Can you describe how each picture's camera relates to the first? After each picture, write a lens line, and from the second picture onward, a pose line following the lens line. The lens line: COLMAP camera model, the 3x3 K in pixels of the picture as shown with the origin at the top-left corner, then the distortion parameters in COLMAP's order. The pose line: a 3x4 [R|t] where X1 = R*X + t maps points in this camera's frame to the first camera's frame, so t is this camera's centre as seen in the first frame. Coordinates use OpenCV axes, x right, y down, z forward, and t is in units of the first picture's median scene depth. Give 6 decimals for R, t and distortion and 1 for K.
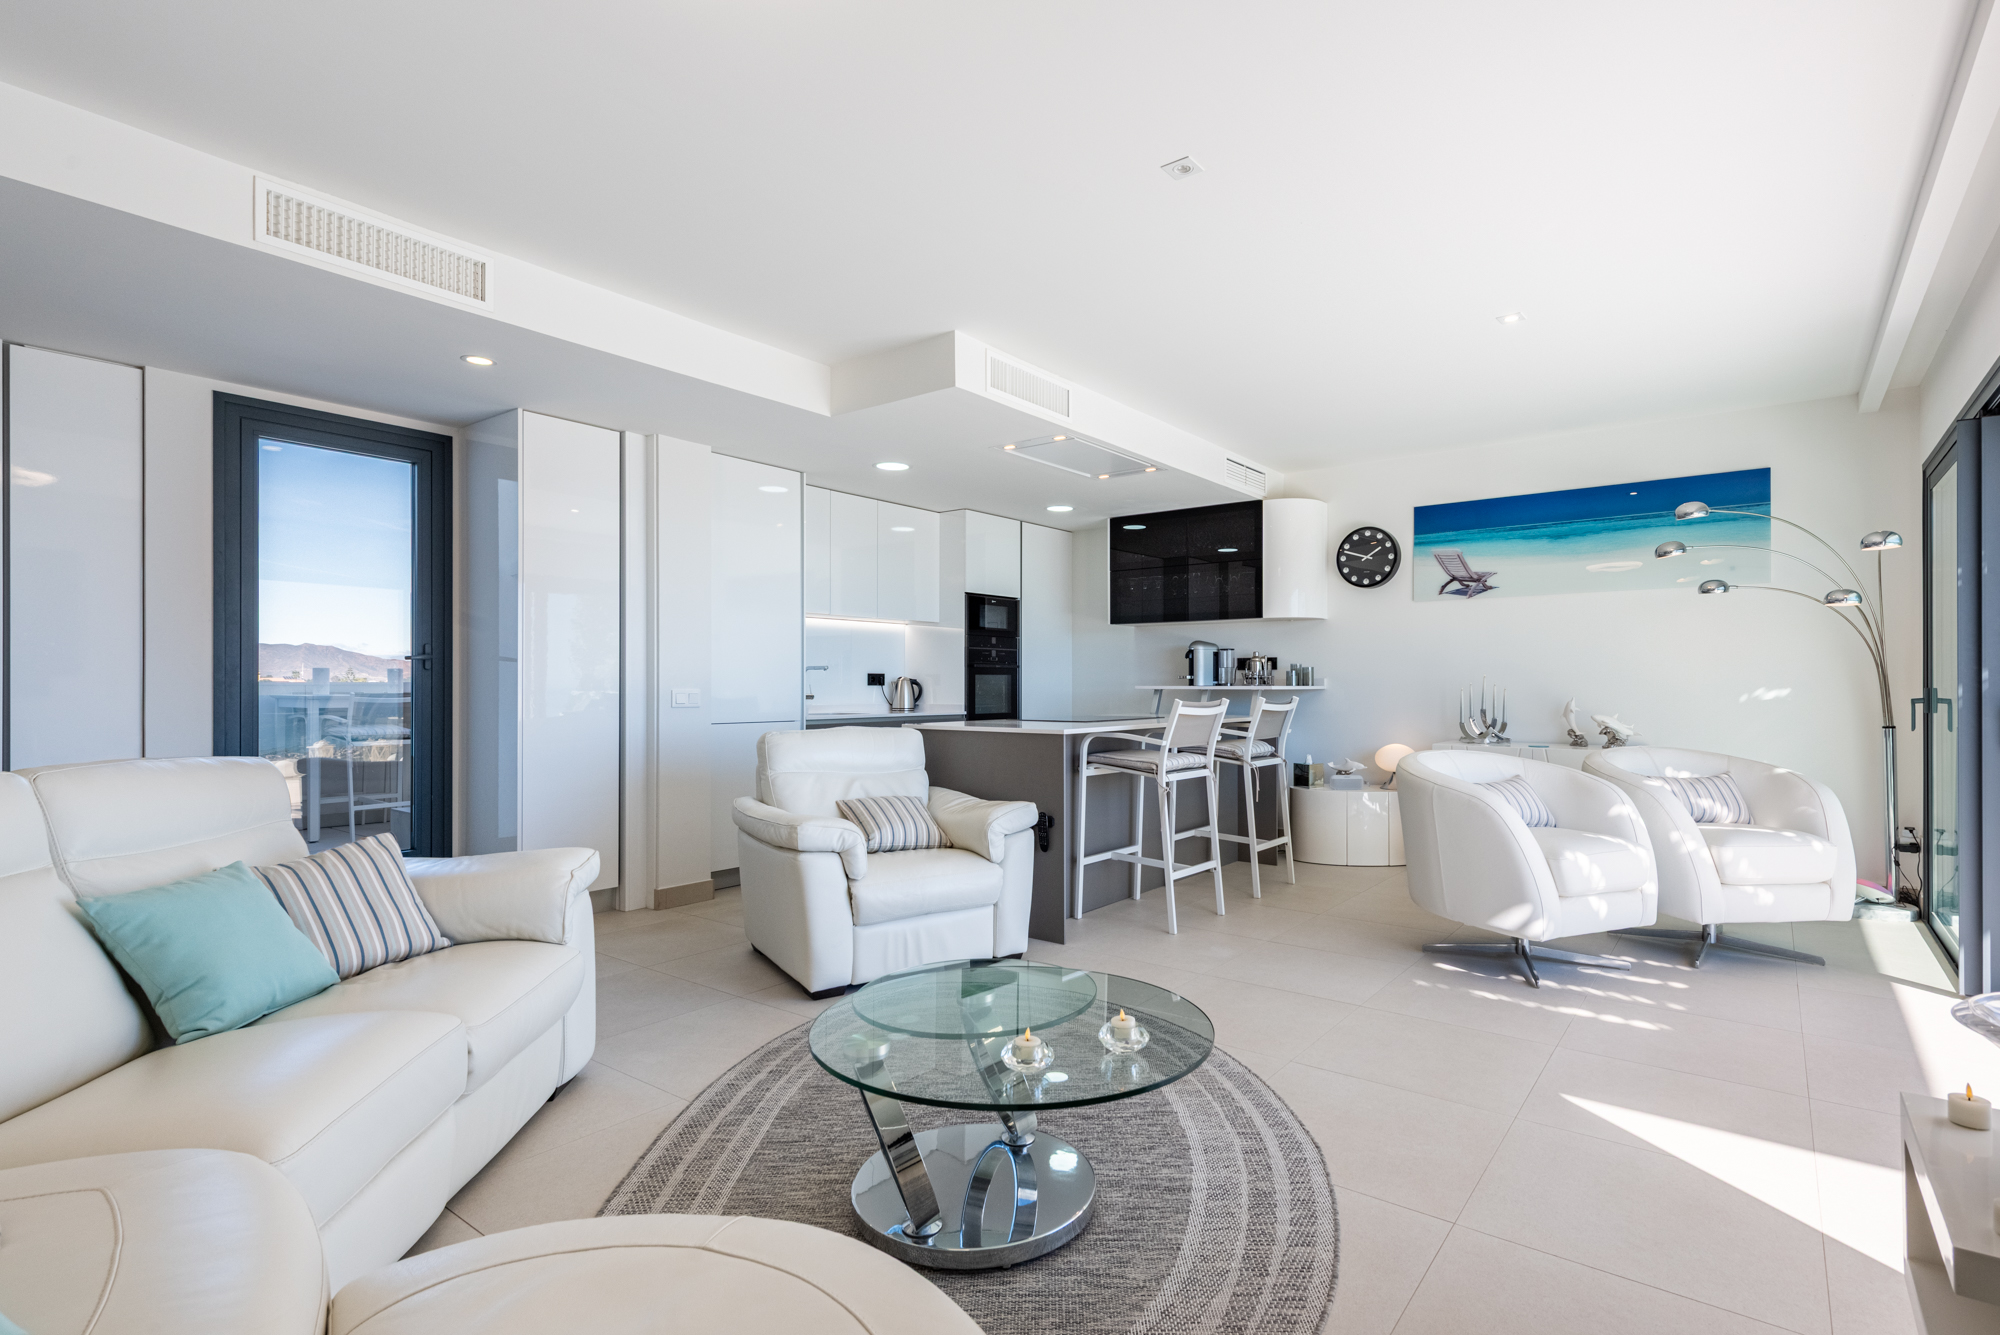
lens RADIAL K [[901.5, 0, 1071.1], [0, 901.5, 689.7], [0, 0, 1]] dist [0.002973, 0.001059]
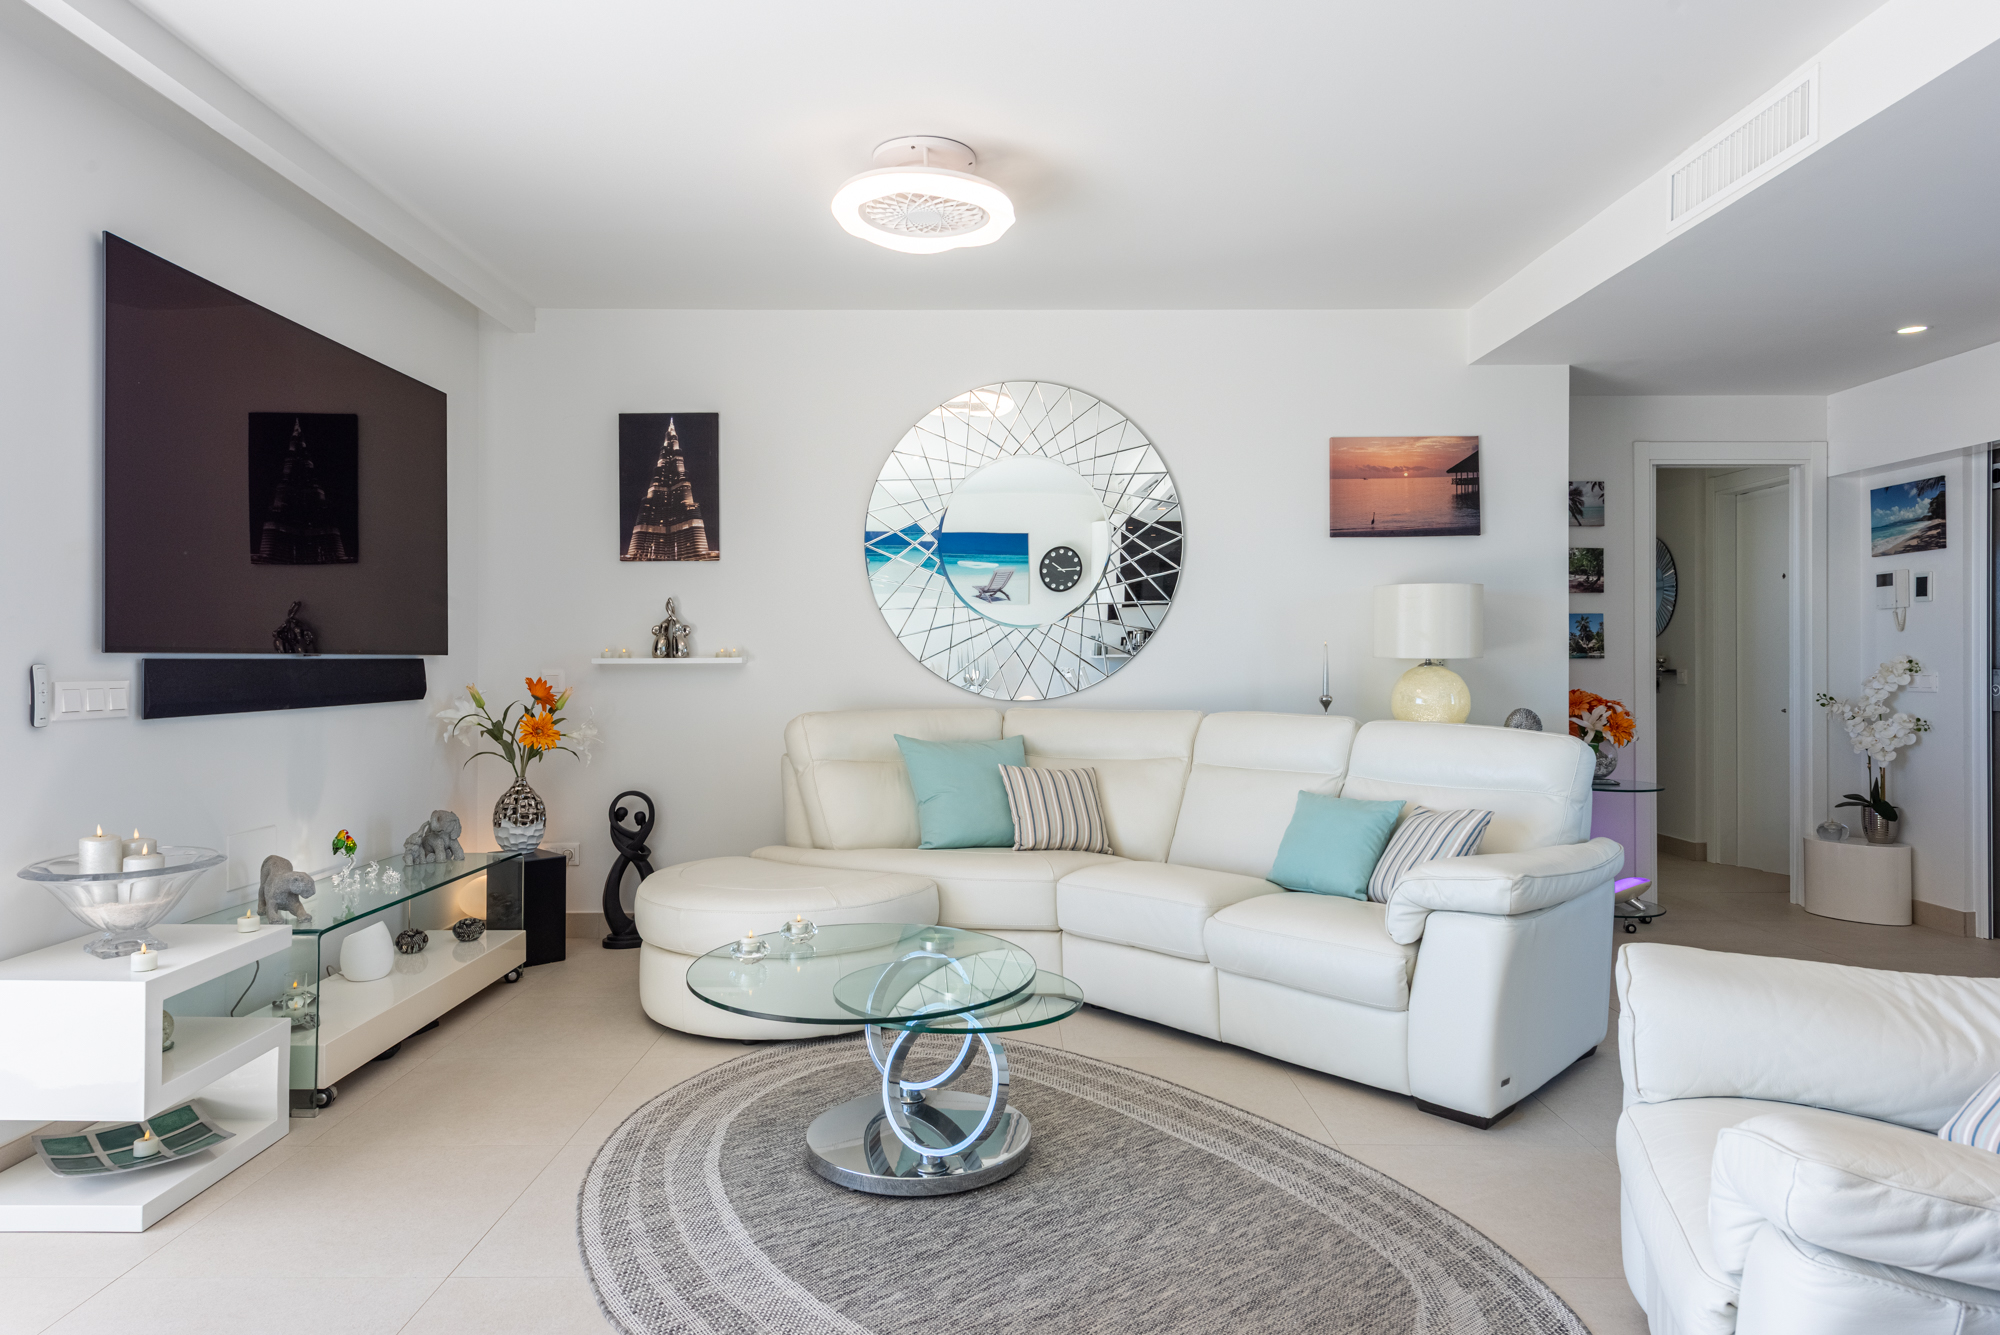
lens RADIAL K [[1191.2, 0, 986.2], [0, 1191.2, 665.3], [0, 0, 1]] dist [0.033920, -0.019505]
pose [[-0.808094, 0.003321, -0.589044, 0.208434], [-0.004238, 0.999925, 0.011451, -0.009359], [0.589038, 0.011750, -0.808020, 0.683018]]
